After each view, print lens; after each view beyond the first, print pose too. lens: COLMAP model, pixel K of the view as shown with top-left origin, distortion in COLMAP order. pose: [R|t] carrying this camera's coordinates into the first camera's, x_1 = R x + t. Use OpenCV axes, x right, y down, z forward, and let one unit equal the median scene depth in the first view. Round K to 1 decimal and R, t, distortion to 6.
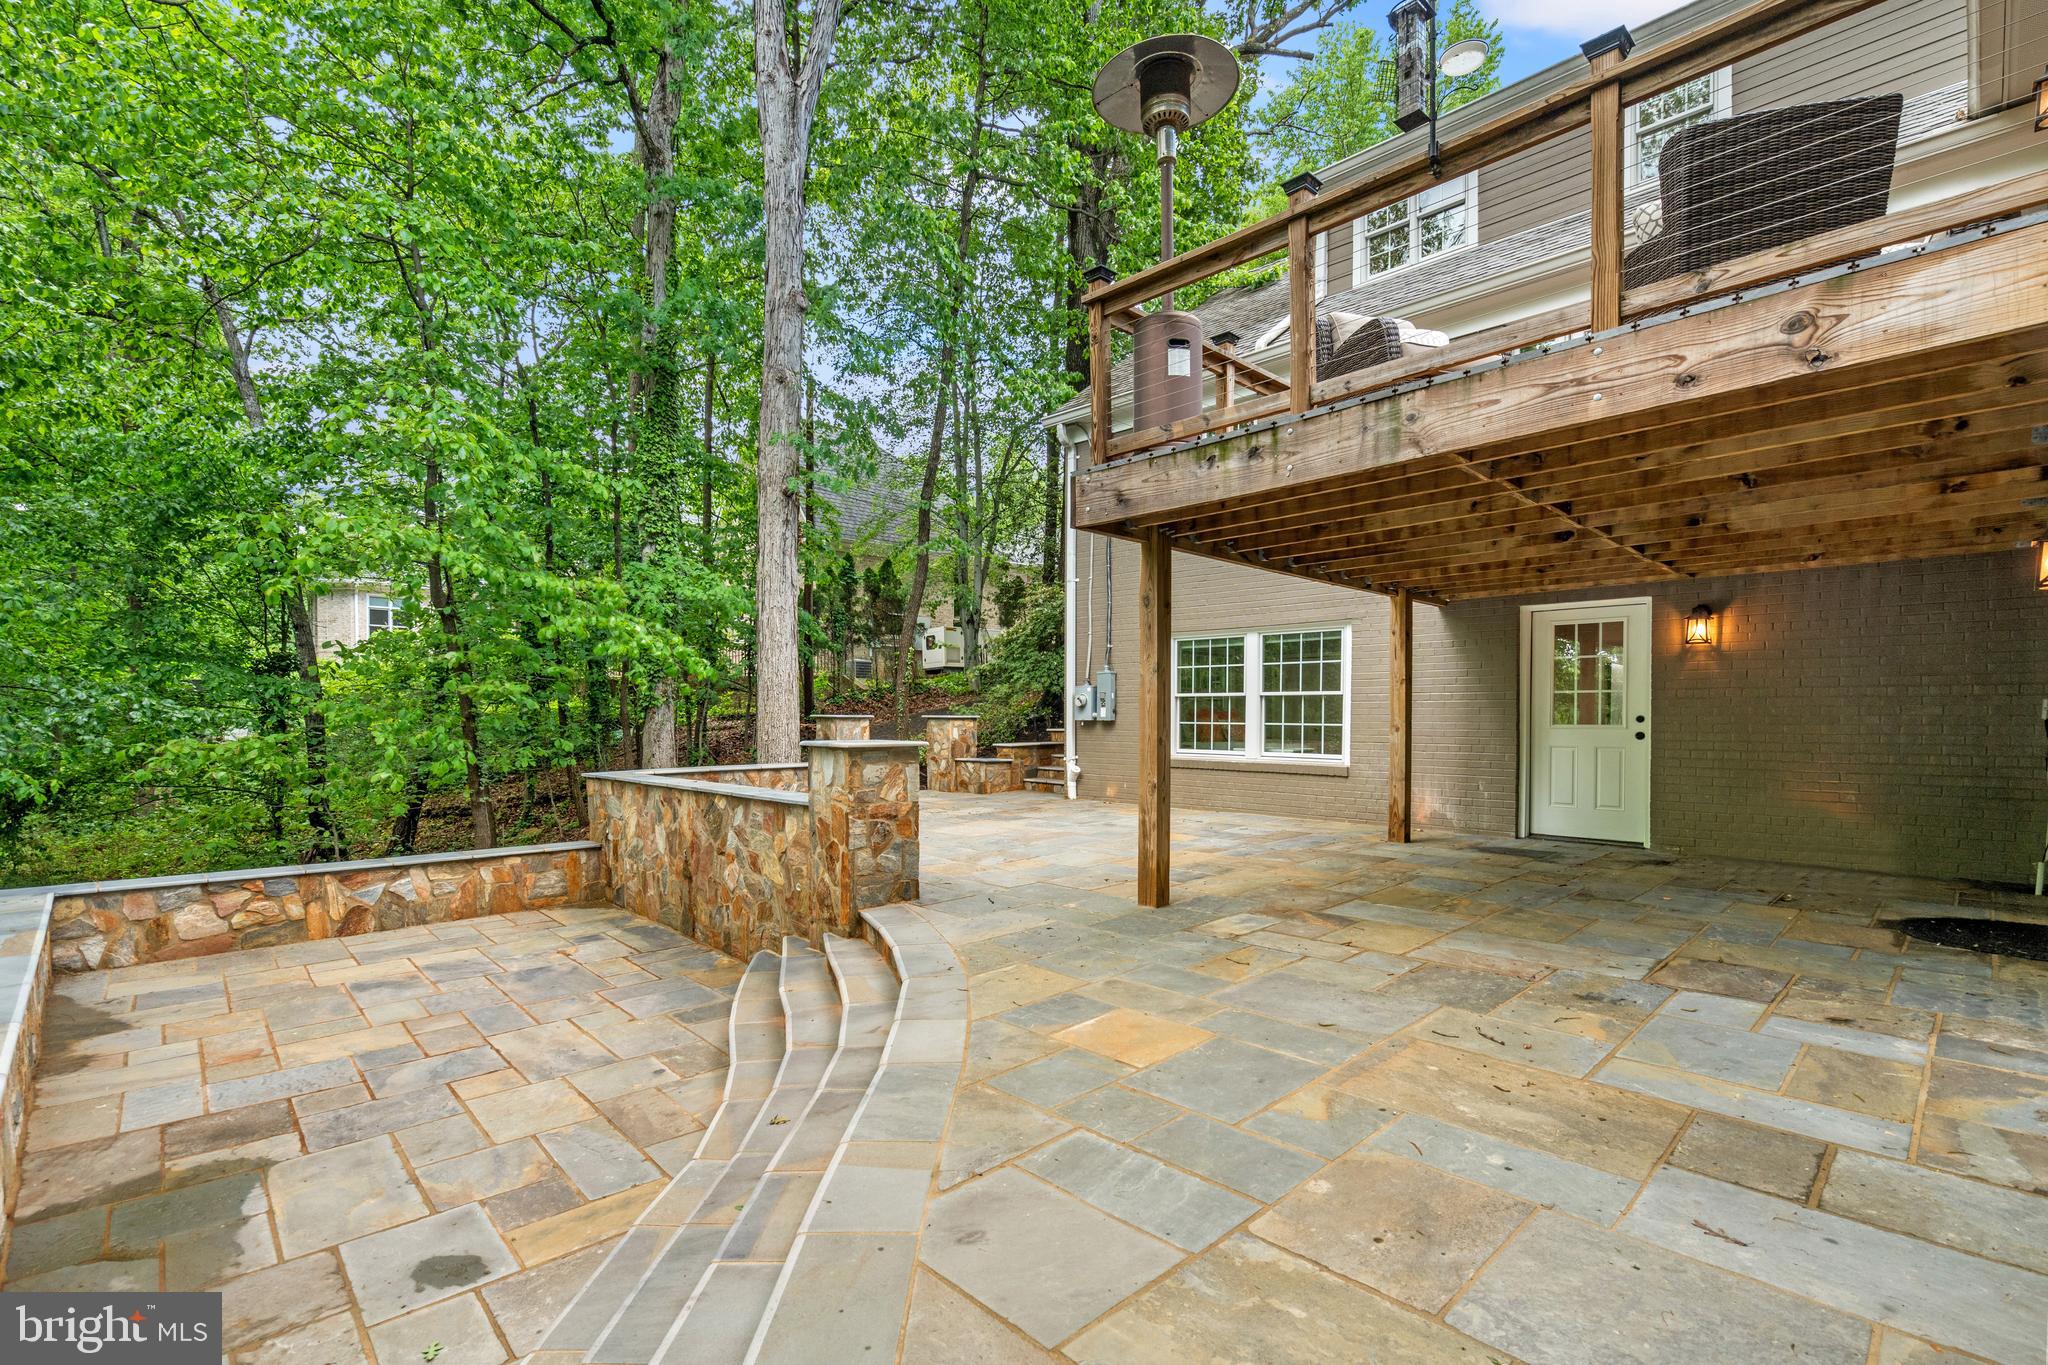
lens RADIAL K [[932.0, 0, 1027.6], [0, 932.0, 725.5], [0, 0, 1]] dist [0.001874, 0.001406]
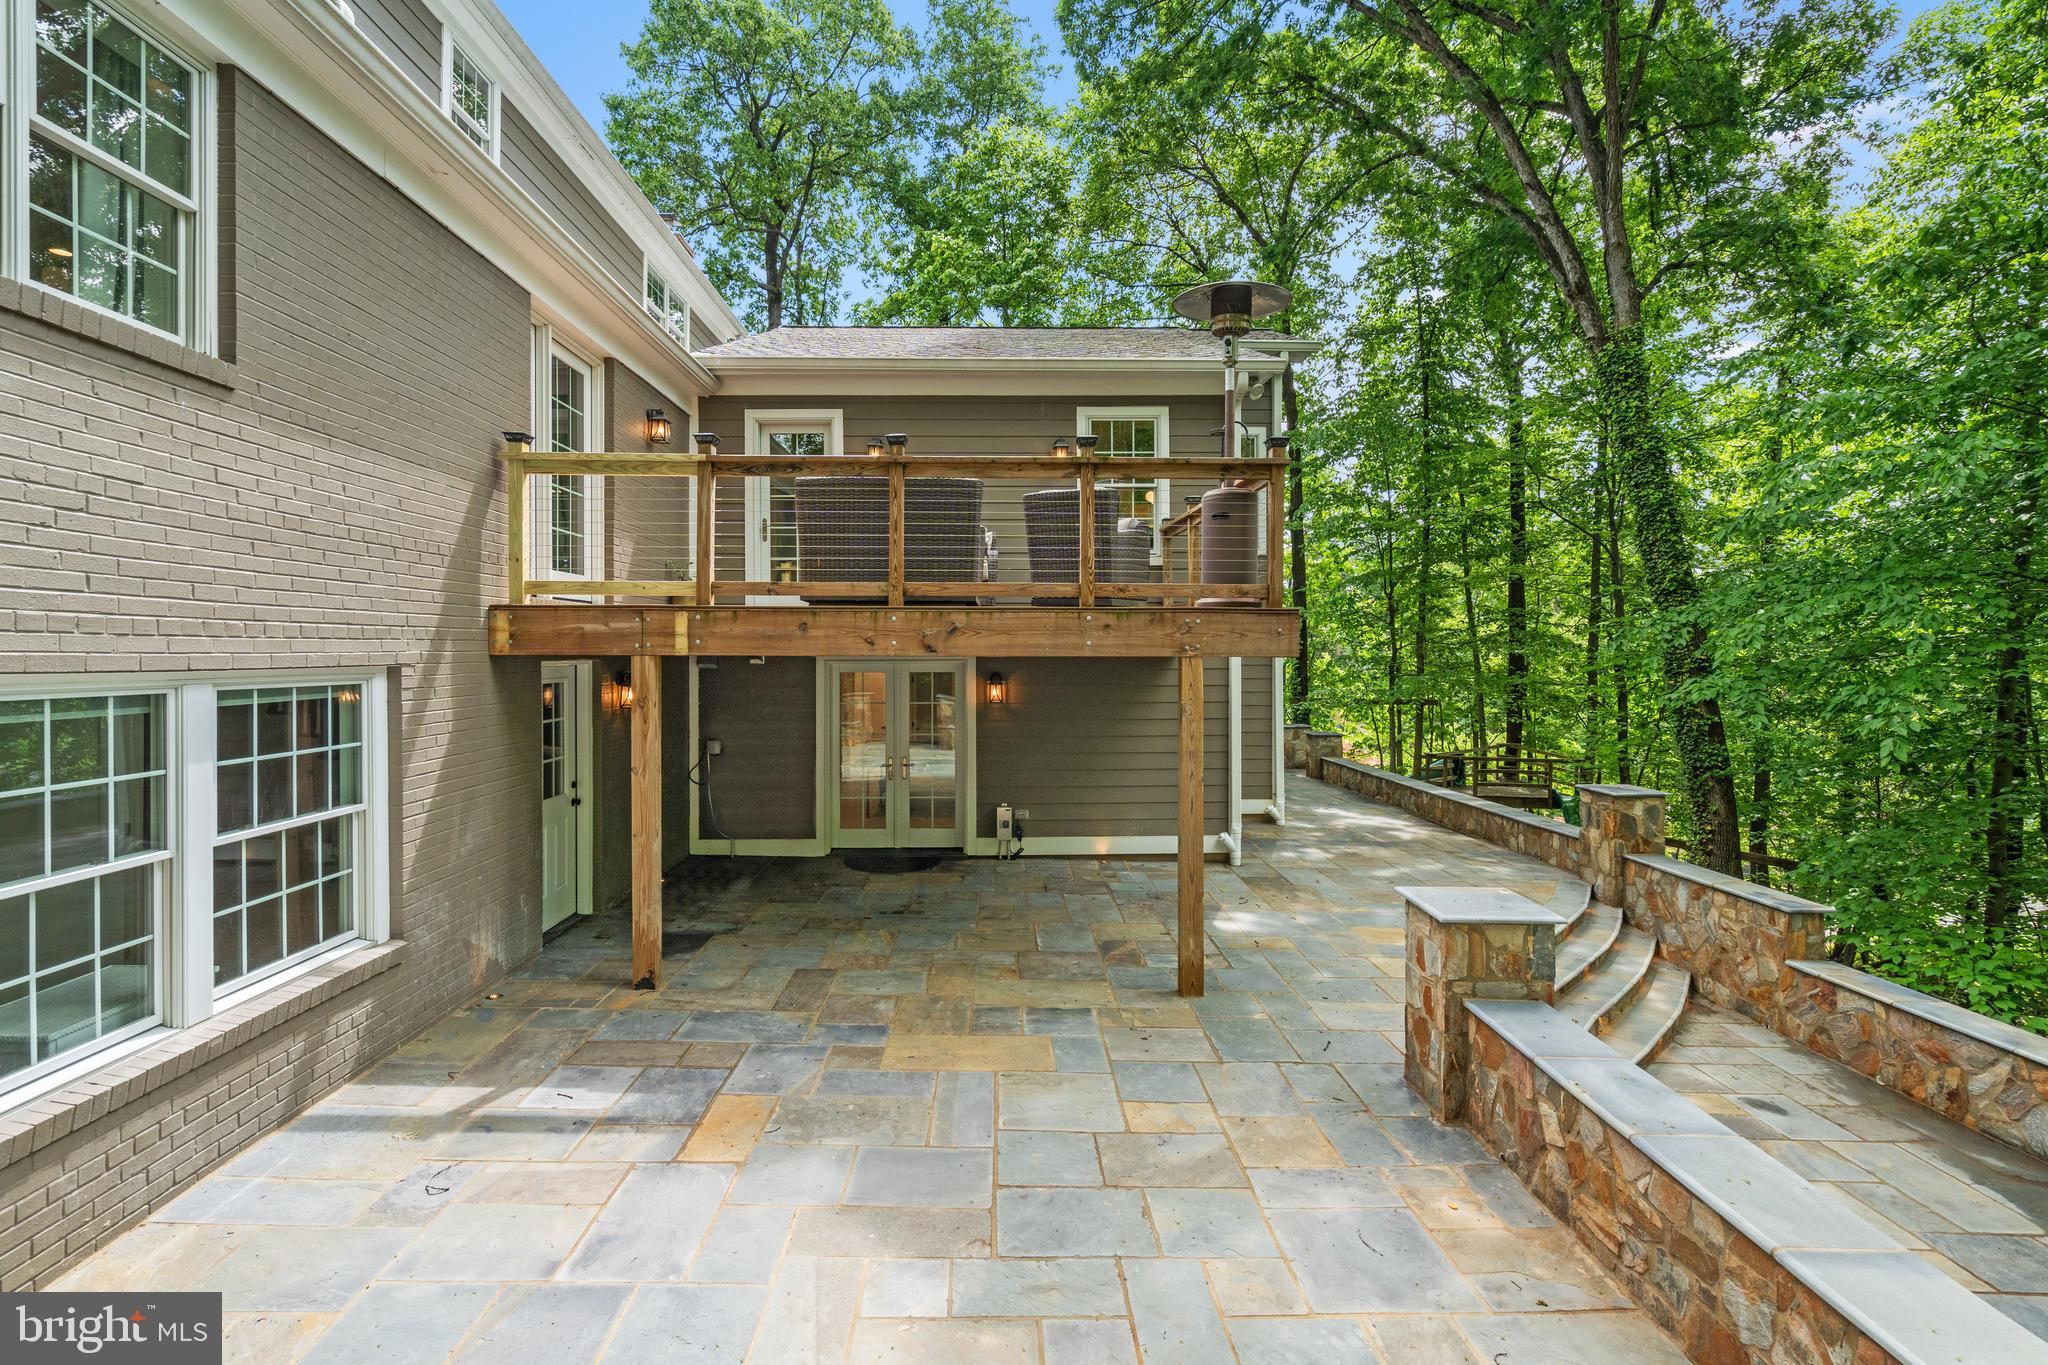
lens RADIAL K [[938.5, 0, 997.1], [0, 938.5, 654.0], [0, 0, 1]] dist [-0.009587, 0.005310]
pose [[-0.718127, -0.007199, 0.695875, -0.410210], [-0.000138, 0.999948, 0.010202, -0.191981], [-0.695912, 0.007231, -0.718090, 1.764626]]
